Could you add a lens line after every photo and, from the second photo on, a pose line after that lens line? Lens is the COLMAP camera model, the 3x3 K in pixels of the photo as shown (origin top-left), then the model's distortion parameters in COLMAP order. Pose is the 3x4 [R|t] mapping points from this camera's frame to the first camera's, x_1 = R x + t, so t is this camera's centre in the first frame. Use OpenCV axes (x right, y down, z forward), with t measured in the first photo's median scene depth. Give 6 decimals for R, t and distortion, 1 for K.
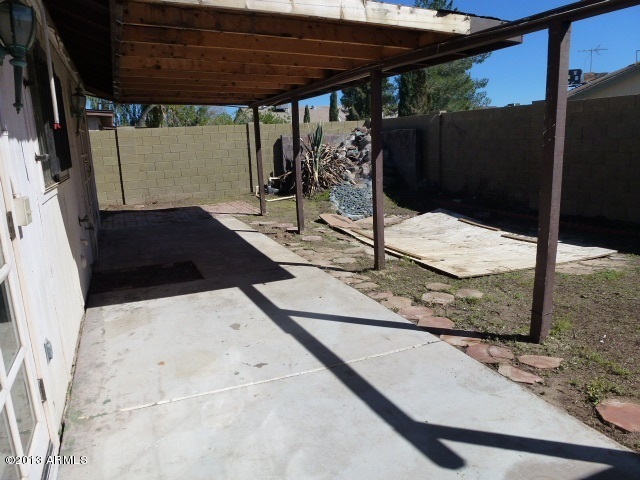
lens RADIAL K [[458.4, 0, 320.0], [0, 458.4, 240.0], [0, 0, 1]] dist [-0.059034, 0.018918]
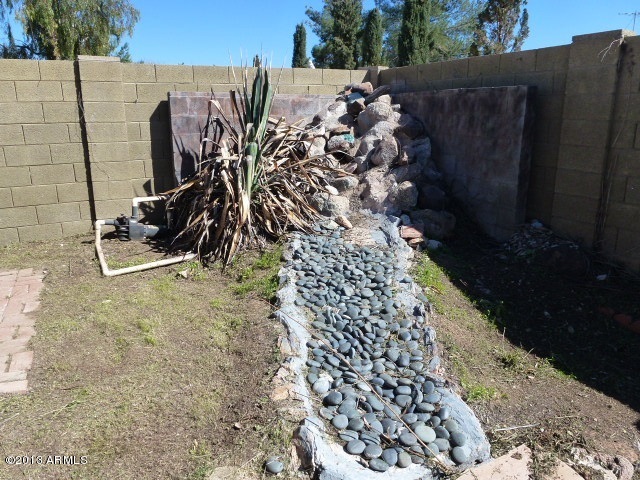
lens RADIAL K [[458.4, 0, 320.0], [0, 458.4, 240.0], [0, 0, 1]] dist [-0.059034, 0.018918]
pose [[0.996702, 0.020081, 0.078626, 0.021045], [-0.023546, 0.998780, 0.043405, -0.121898], [-0.077659, -0.045113, 0.995959, 0.597114]]
